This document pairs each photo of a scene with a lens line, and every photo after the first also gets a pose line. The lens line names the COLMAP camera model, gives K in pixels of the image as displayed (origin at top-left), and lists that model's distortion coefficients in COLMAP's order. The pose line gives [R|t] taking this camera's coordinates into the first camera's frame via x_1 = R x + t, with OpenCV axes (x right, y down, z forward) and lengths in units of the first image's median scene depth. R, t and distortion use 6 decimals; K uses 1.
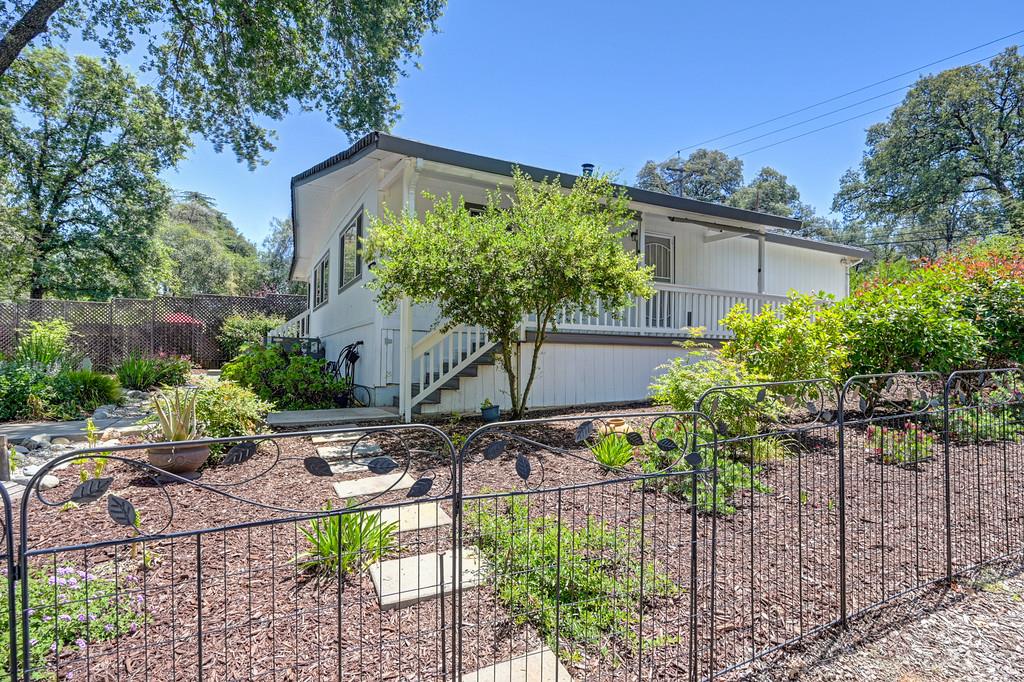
lens RADIAL K [[521.1, 0, 512.0], [0, 521.1, 341.0], [0, 0, 1]] dist [0.013648, 0.000710]
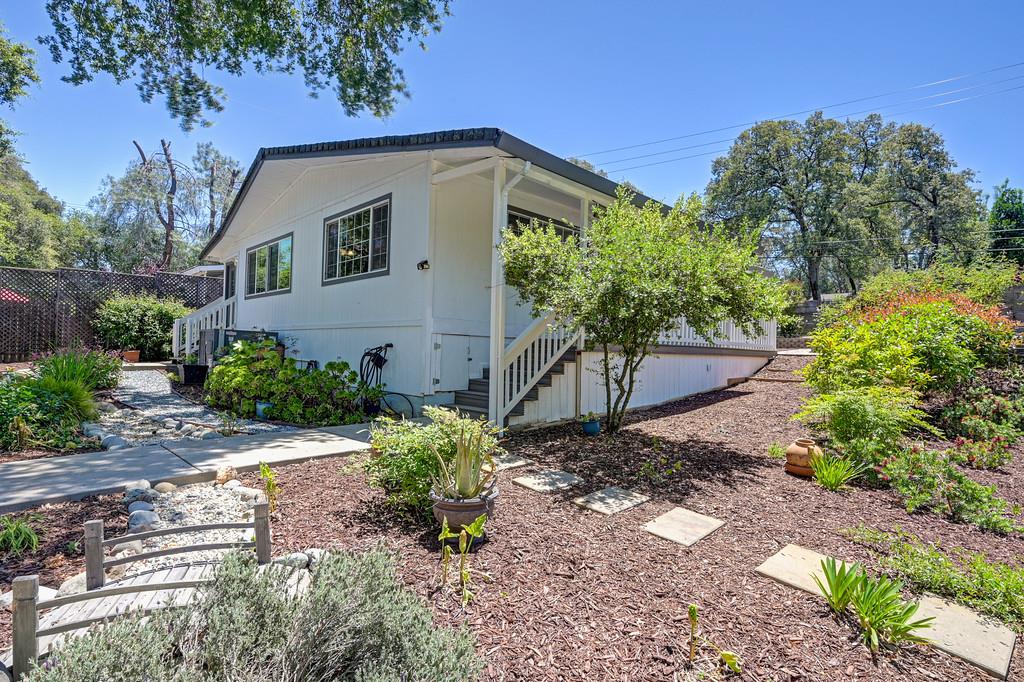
lens RADIAL K [[498.5, 0, 509.9], [0, 498.5, 347.1], [0, 0, 1]] dist [0.011882, -0.000176]
pose [[0.956779, 0.015215, 0.290417, -0.159052], [-0.027269, 0.998924, 0.037503, -0.015092], [-0.289534, -0.043801, 0.956165, 0.043284]]
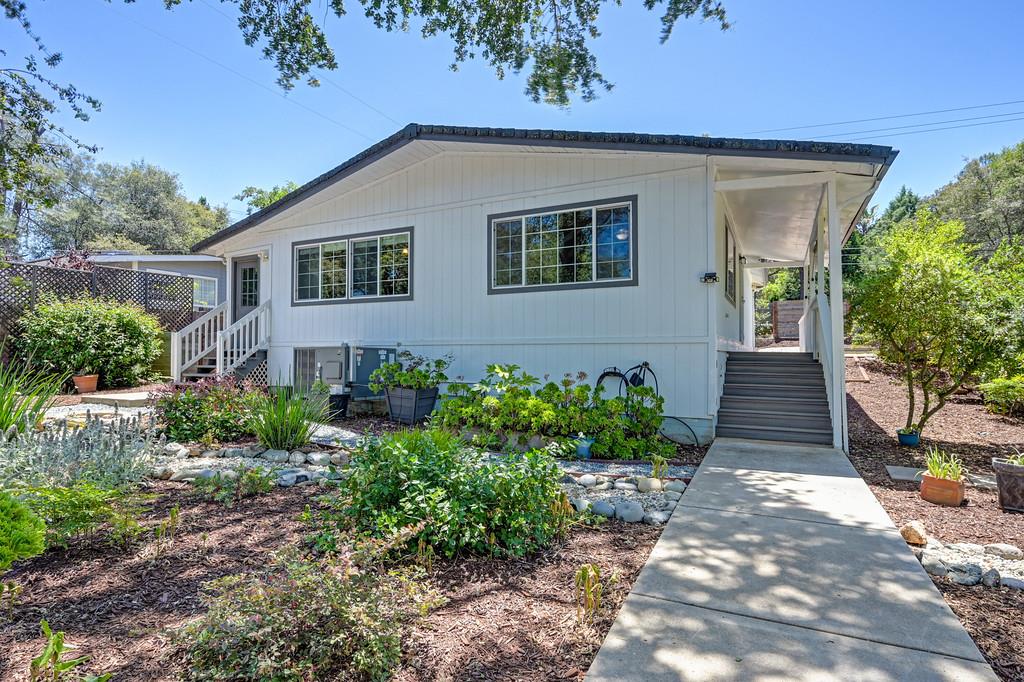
lens RADIAL K [[520.6, 0, 515.0], [0, 520.6, 348.0], [0, 0, 1]] dist [0.001657, -0.000328]
pose [[0.811974, -0.002340, 0.583690, -0.442440], [-0.017580, 0.999440, 0.028463, -0.019436], [-0.583429, -0.033372, 0.811478, 0.208102]]
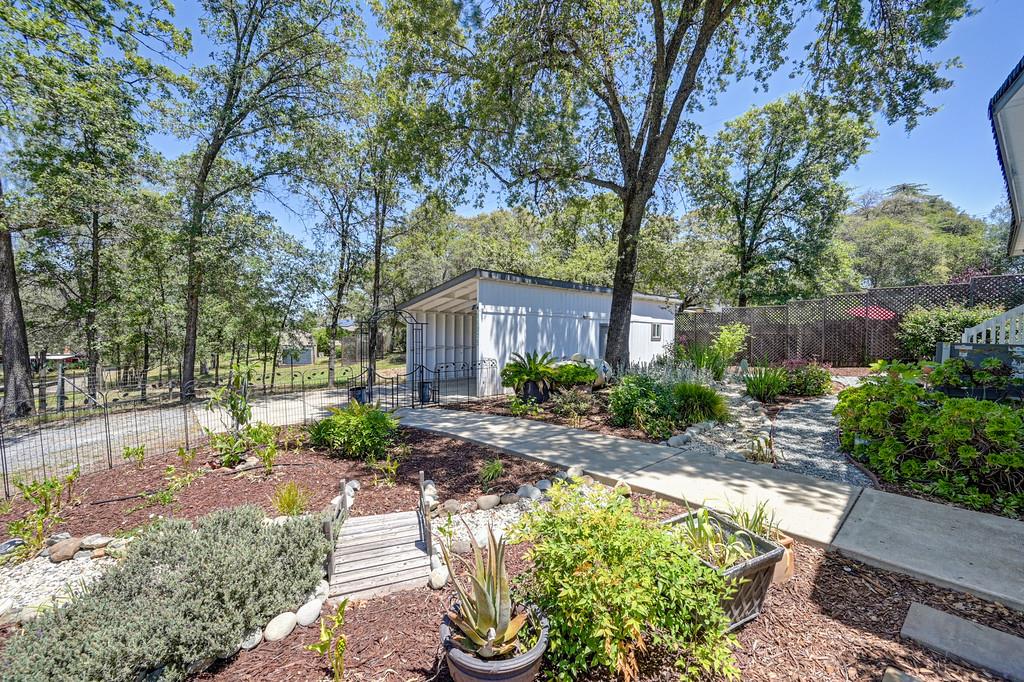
lens RADIAL K [[405.9, 0, 515.1], [0, 405.9, 343.5], [0, 0, 1]] dist [0.000008, 0.000057]
pose [[0.247309, 0.022069, -0.968685, -0.041784], [0.019280, 0.999431, 0.027691, -0.022907], [0.968745, -0.025524, 0.246742, 0.180750]]
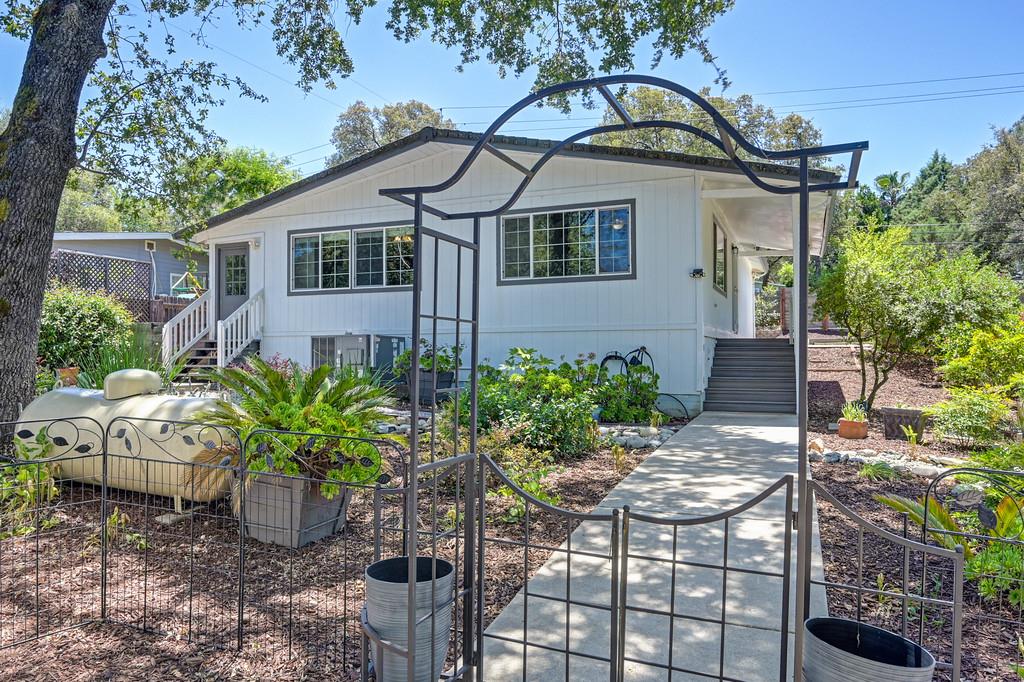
lens RADIAL K [[696.9, 0, 512.0], [0, 696.9, 341.0], [0, 0, 1]] dist [-0.003914, -0.000623]
pose [[0.769469, -0.000945, 0.638684, -0.598611], [-0.015072, 0.999694, 0.019638, -0.014248], [-0.638506, -0.024737, 0.769219, 0.083487]]
